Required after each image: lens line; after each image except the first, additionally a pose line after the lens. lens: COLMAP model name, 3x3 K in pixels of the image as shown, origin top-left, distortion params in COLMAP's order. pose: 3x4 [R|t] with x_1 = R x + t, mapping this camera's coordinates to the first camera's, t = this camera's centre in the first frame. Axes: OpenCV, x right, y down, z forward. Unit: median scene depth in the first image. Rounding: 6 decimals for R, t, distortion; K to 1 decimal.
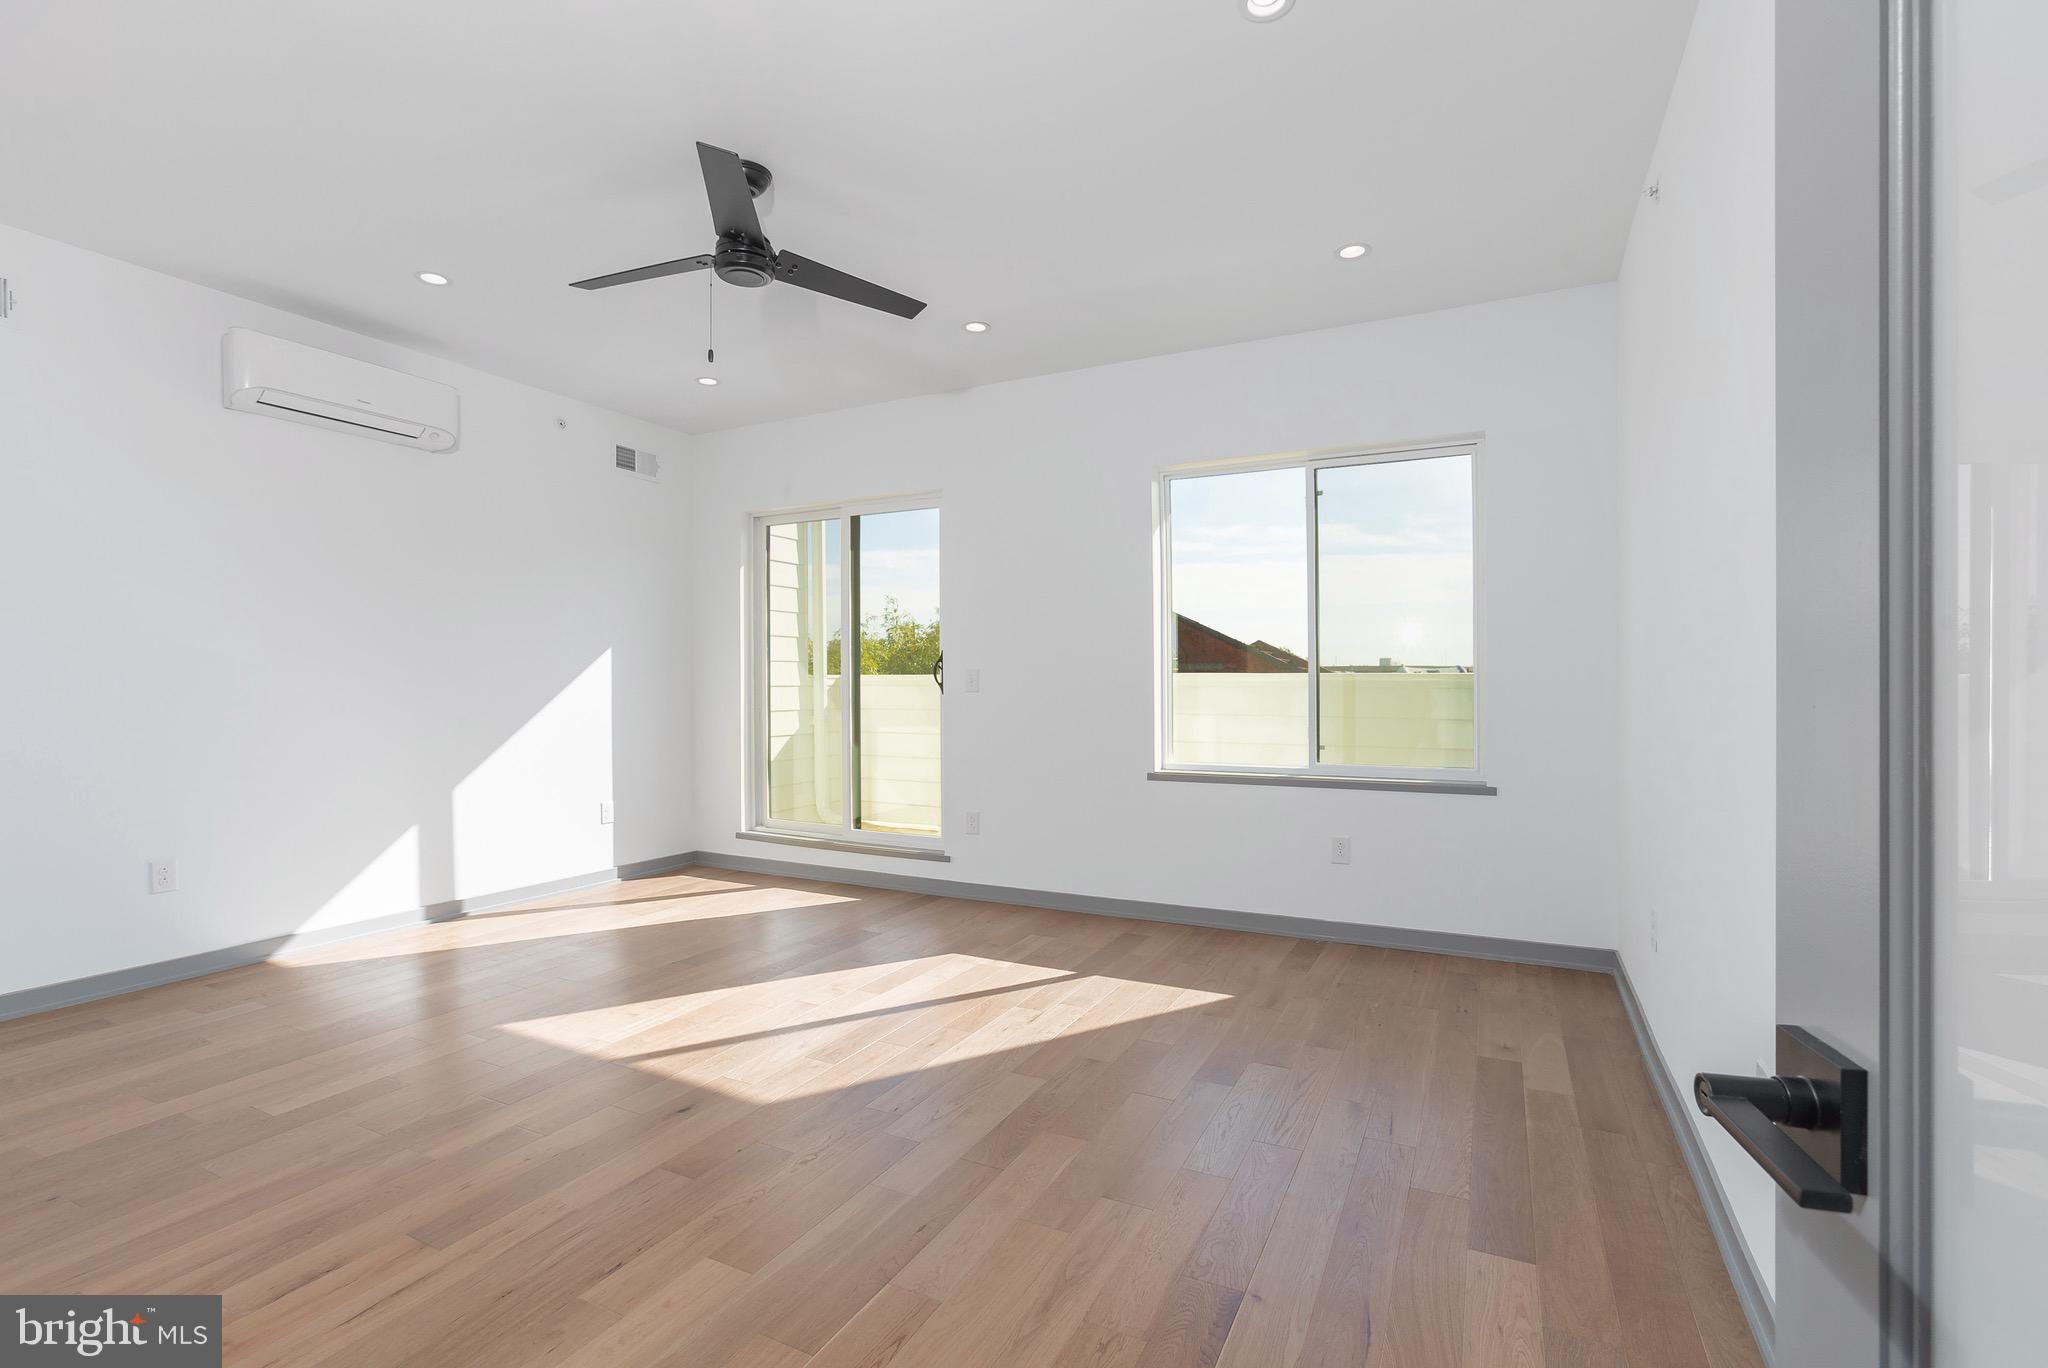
lens RADIAL K [[938.6, 0, 1029.4], [0, 938.6, 681.1], [0, 0, 1]] dist [-0.018397, 0.009535]
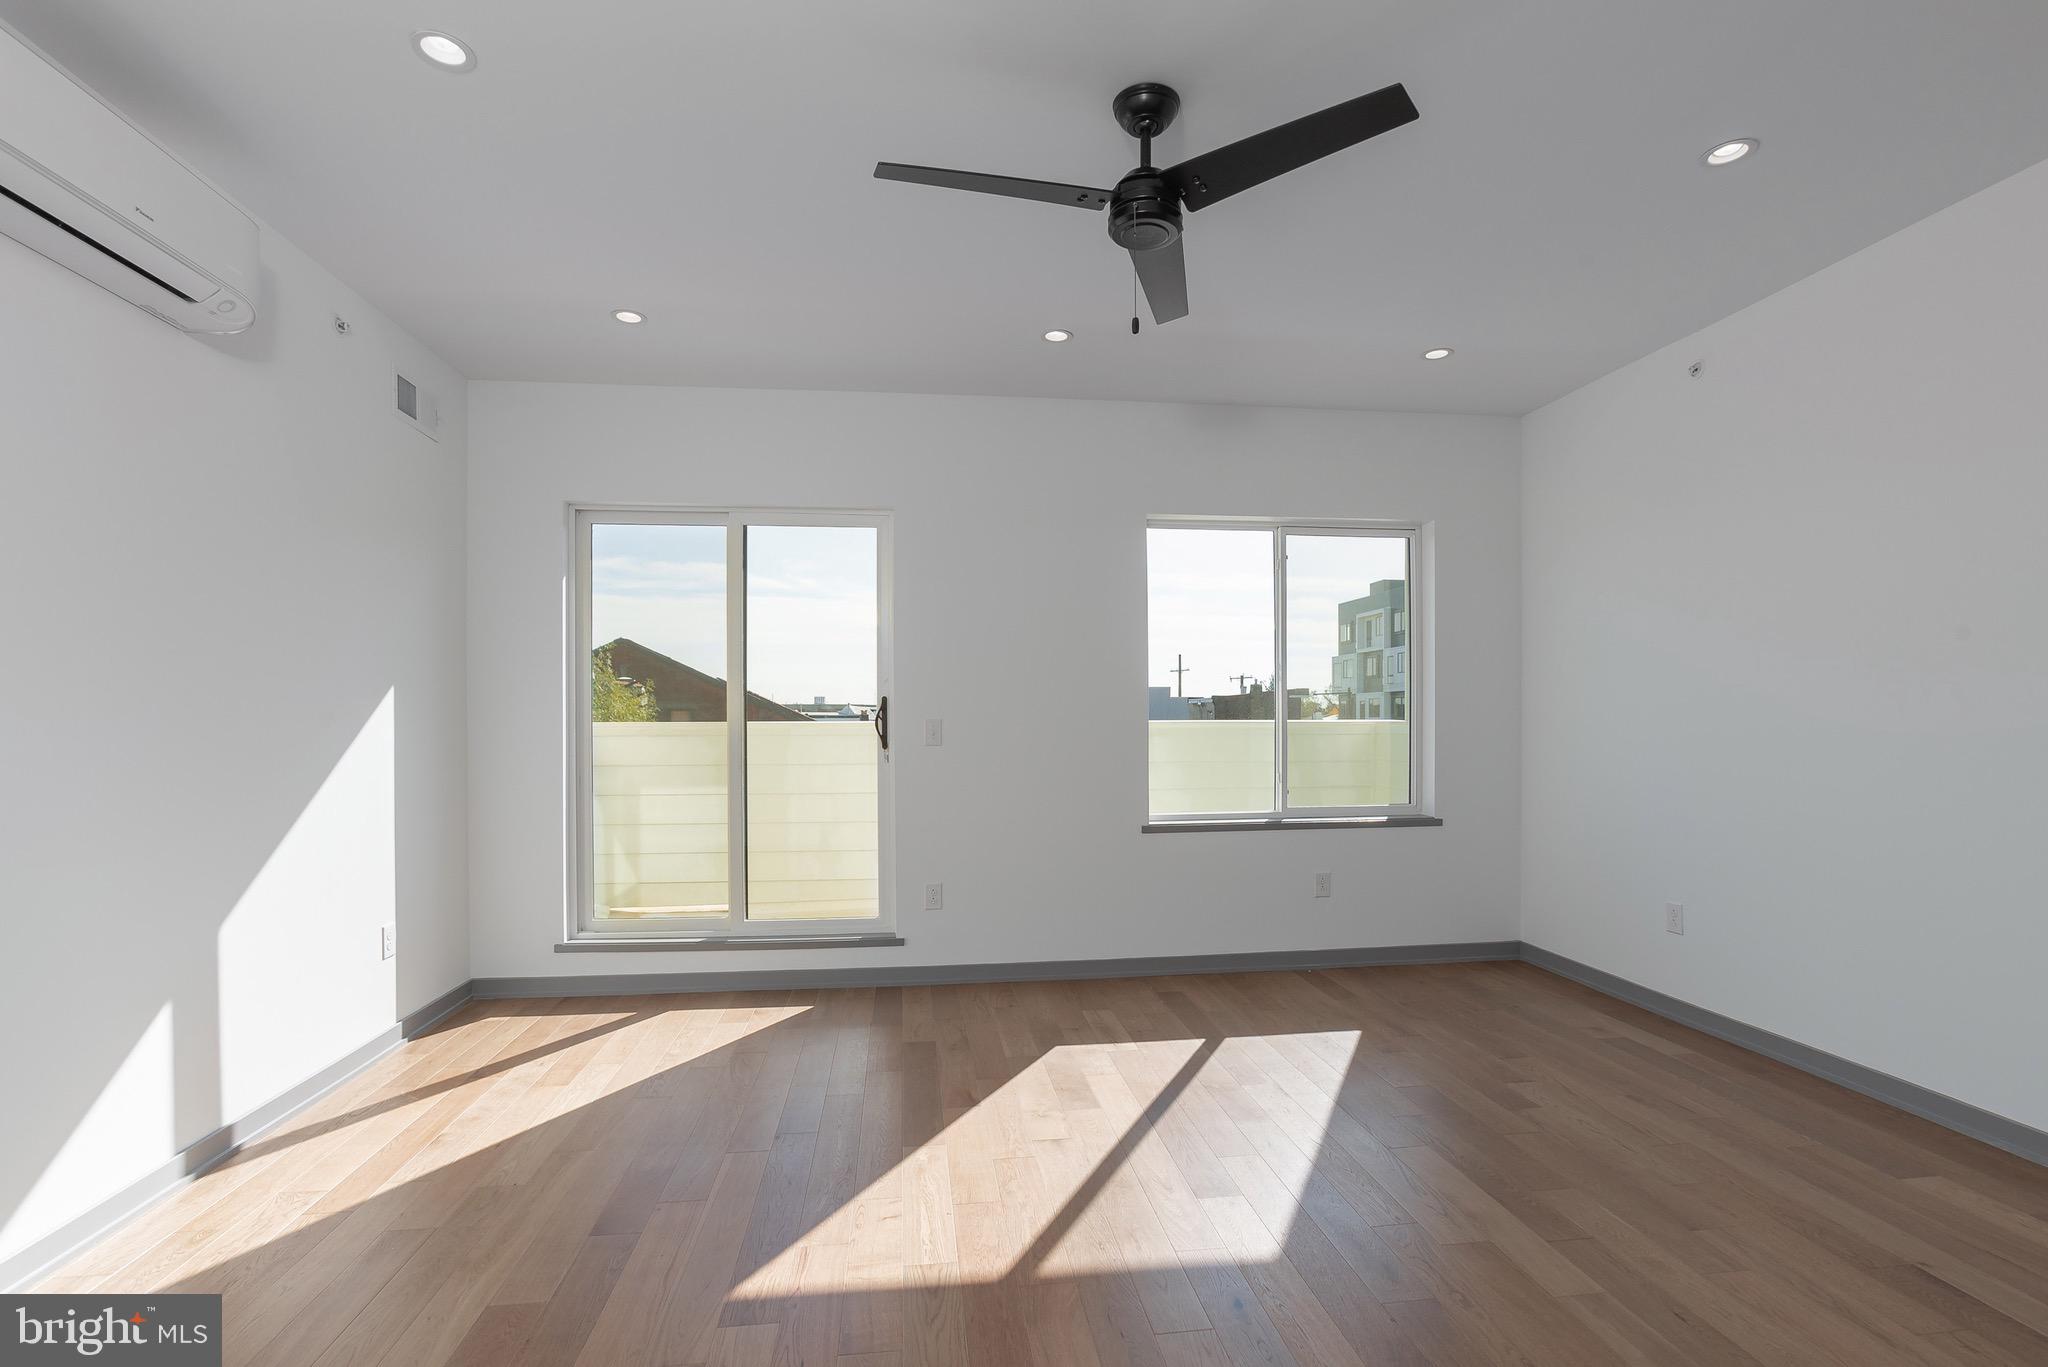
lens RADIAL K [[938.6, 0, 1024.3], [0, 938.6, 688.5], [0, 0, 1]] dist [-0.018397, 0.009535]
pose [[0.824602, 0.022496, 0.565266, -0.578763], [0.002117, 0.999079, -0.042849, -0.003111], [-0.565709, 0.036530, 0.823795, 0.278135]]
